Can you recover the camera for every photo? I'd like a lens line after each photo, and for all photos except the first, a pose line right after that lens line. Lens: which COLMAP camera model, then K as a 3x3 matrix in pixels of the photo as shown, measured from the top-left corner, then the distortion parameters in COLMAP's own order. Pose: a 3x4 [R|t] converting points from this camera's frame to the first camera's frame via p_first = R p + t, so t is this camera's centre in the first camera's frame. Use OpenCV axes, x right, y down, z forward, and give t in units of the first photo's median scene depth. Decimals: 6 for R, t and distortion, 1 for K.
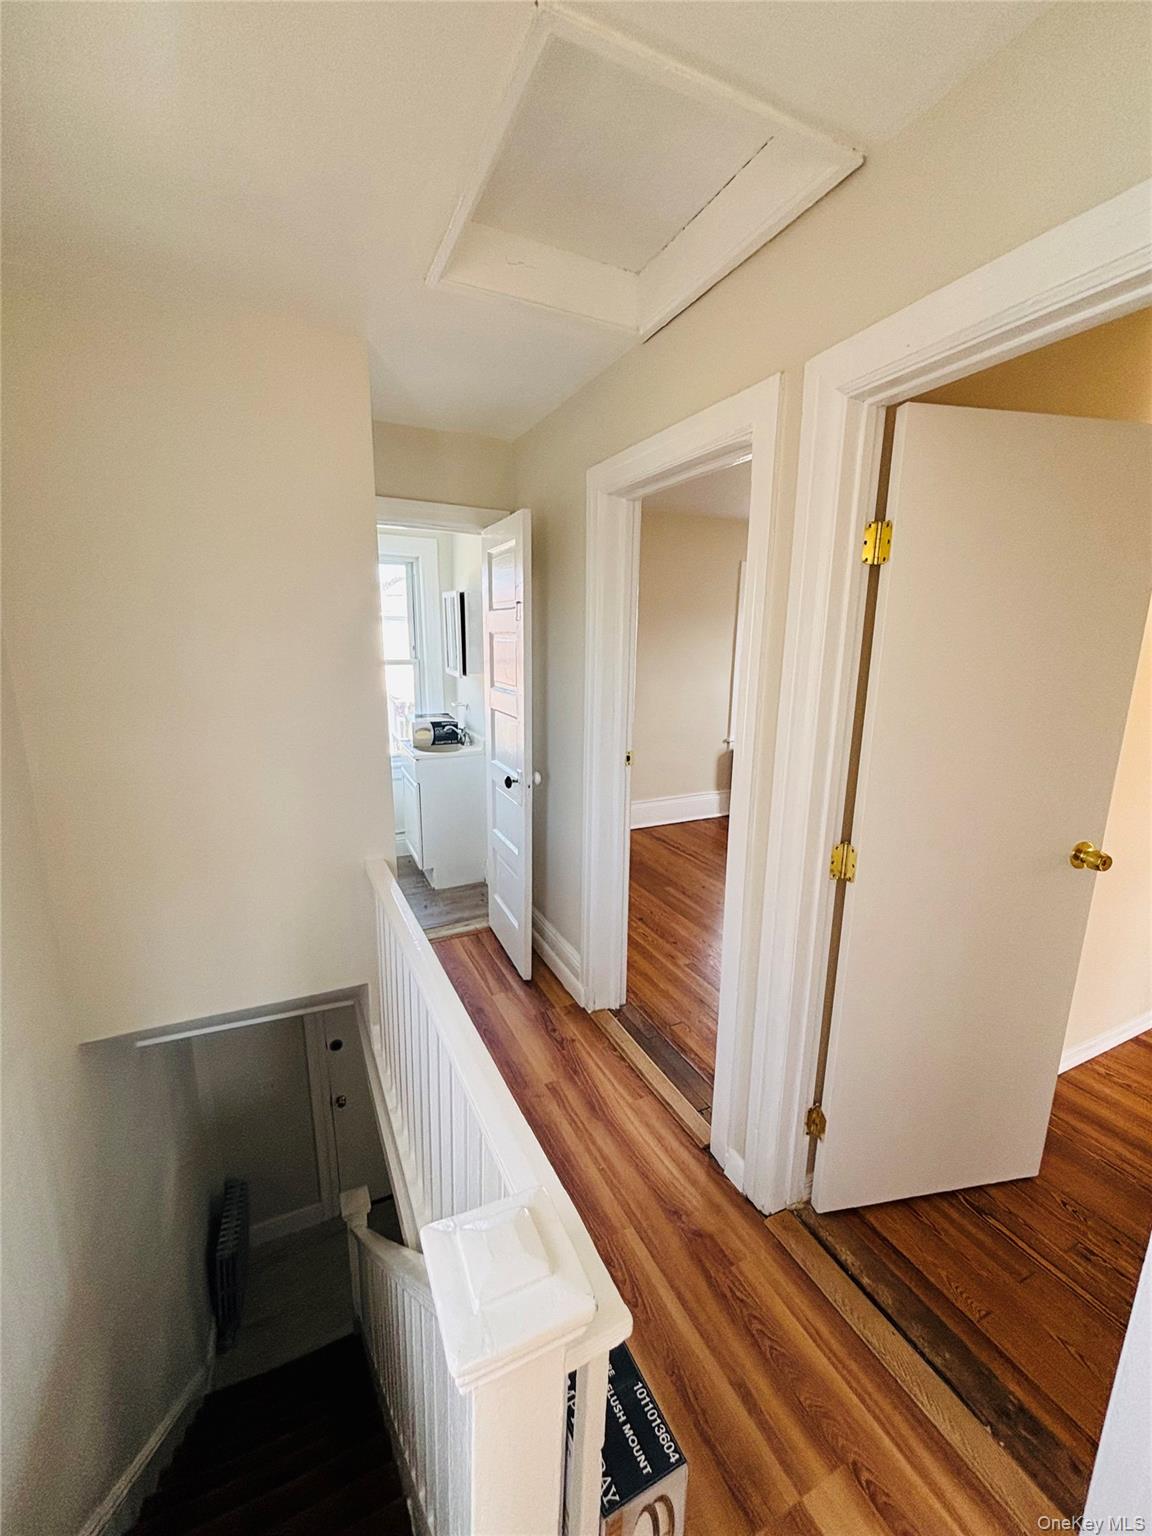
lens RADIAL K [[616.3, 0, 576.0], [0, 616.3, 768.0], [0, 0, 1]] dist [-0.000040, 0.000013]
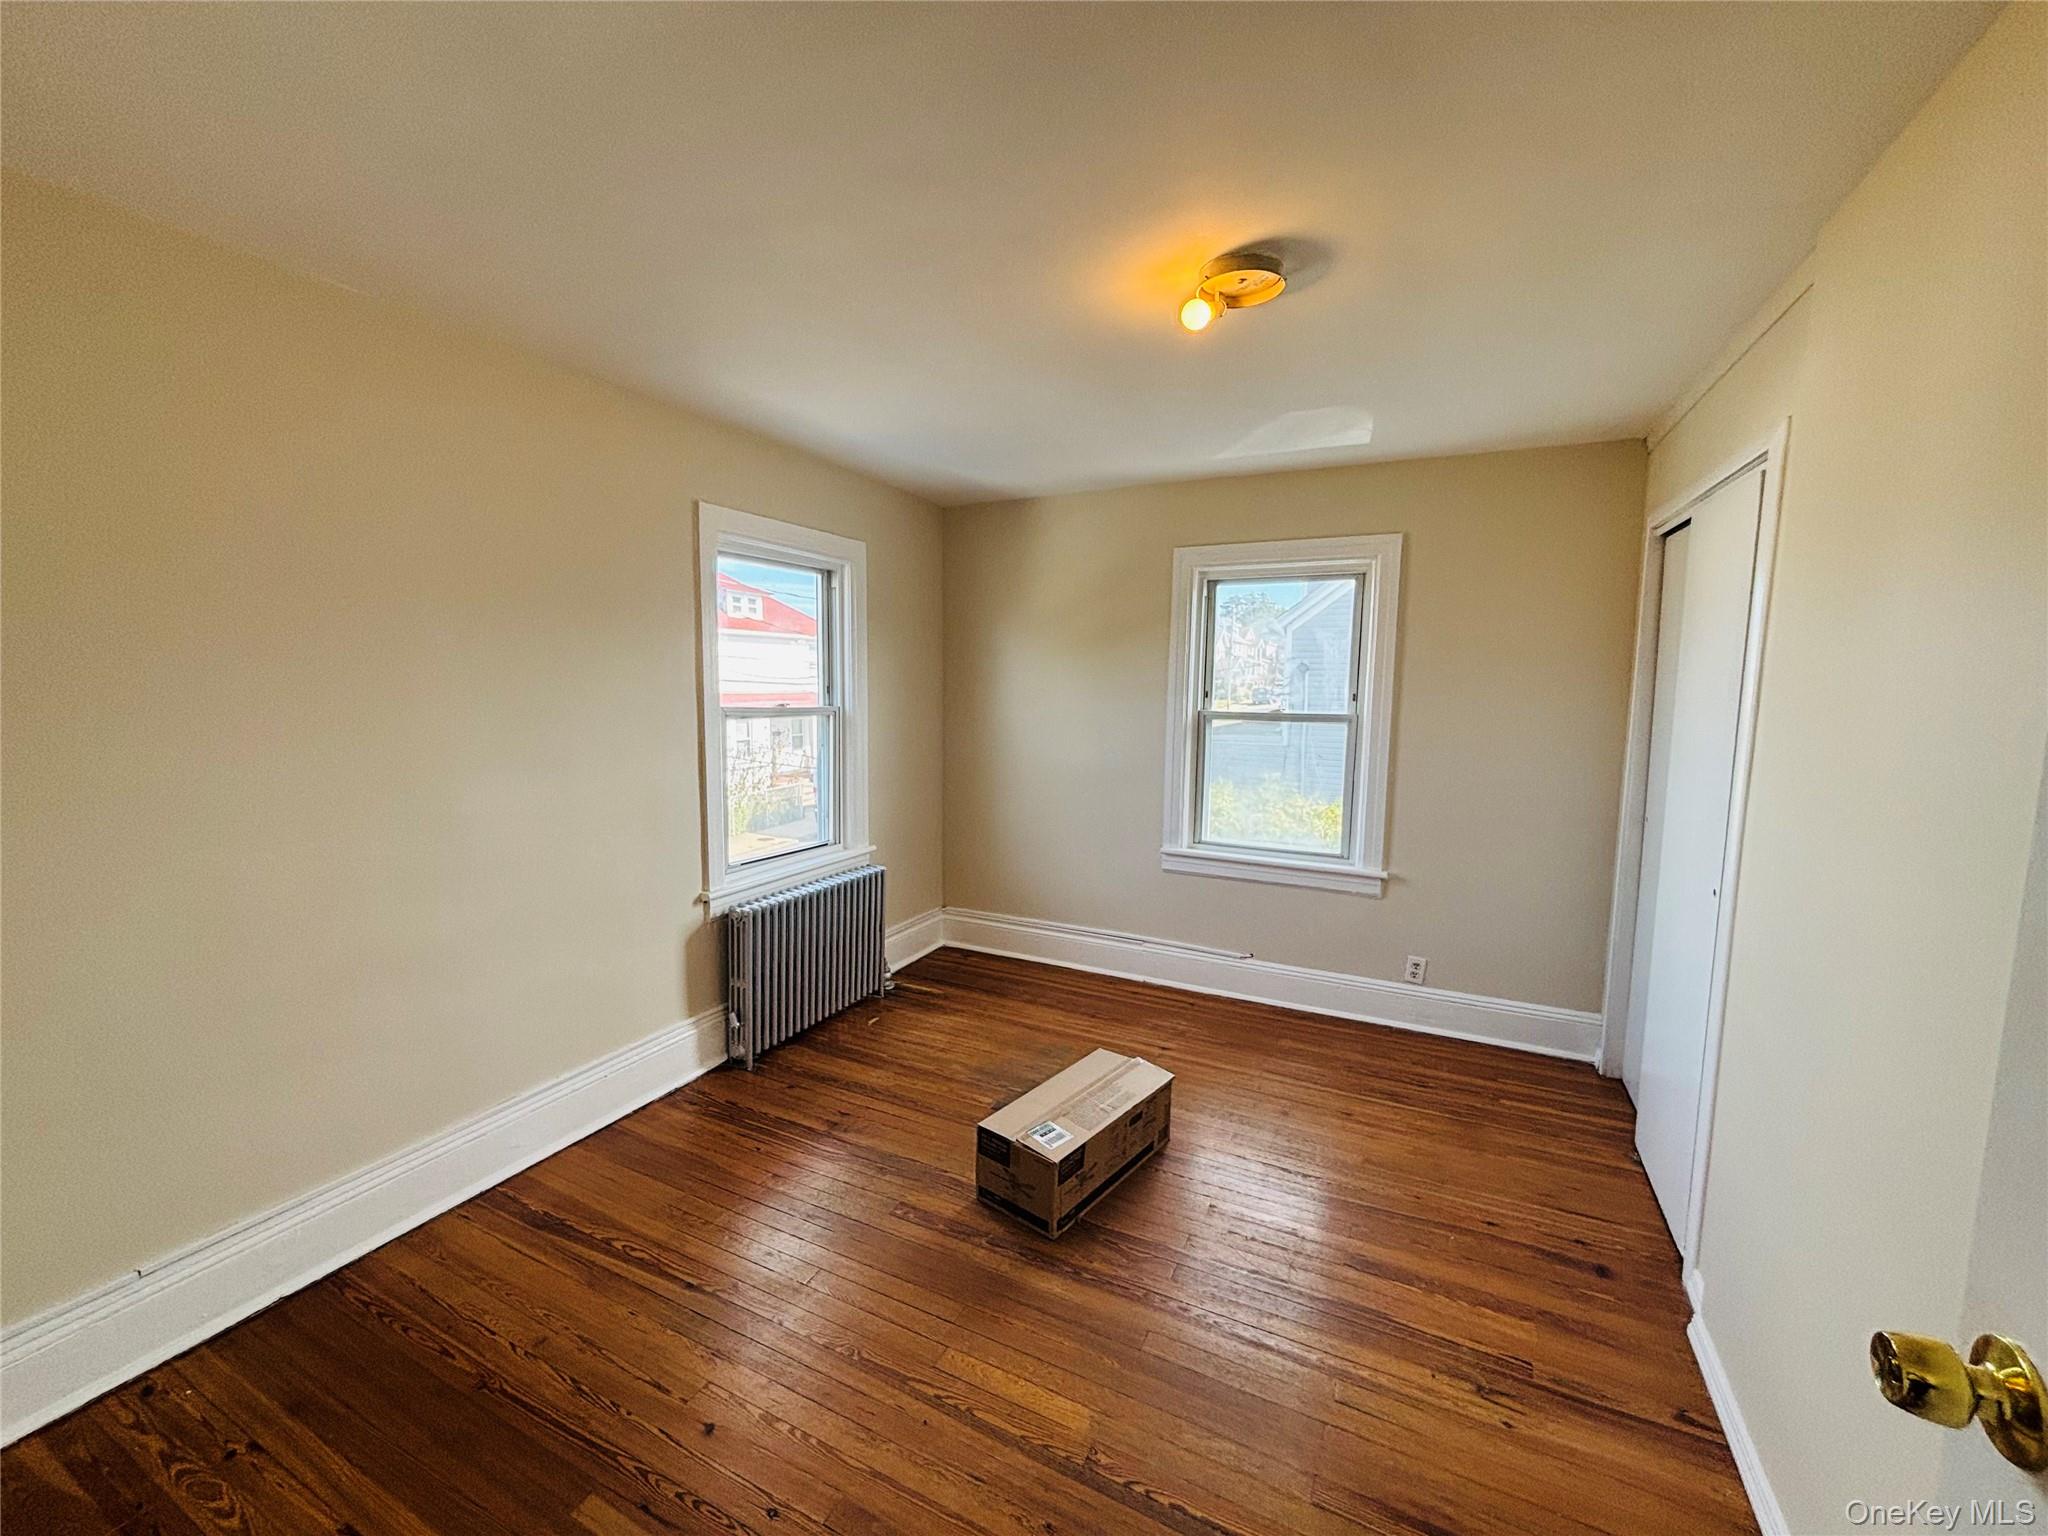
lens RADIAL K [[821.8, 0, 1024.0], [0, 821.8, 768.0], [0, 0, 1]] dist [-0.000040, 0.000013]
pose [[0.785334, -0.064028, 0.615752, 0.070538], [0.119228, 0.991660, -0.048948, -0.081749], [-0.607482, 0.111856, 0.786418, 0.392703]]
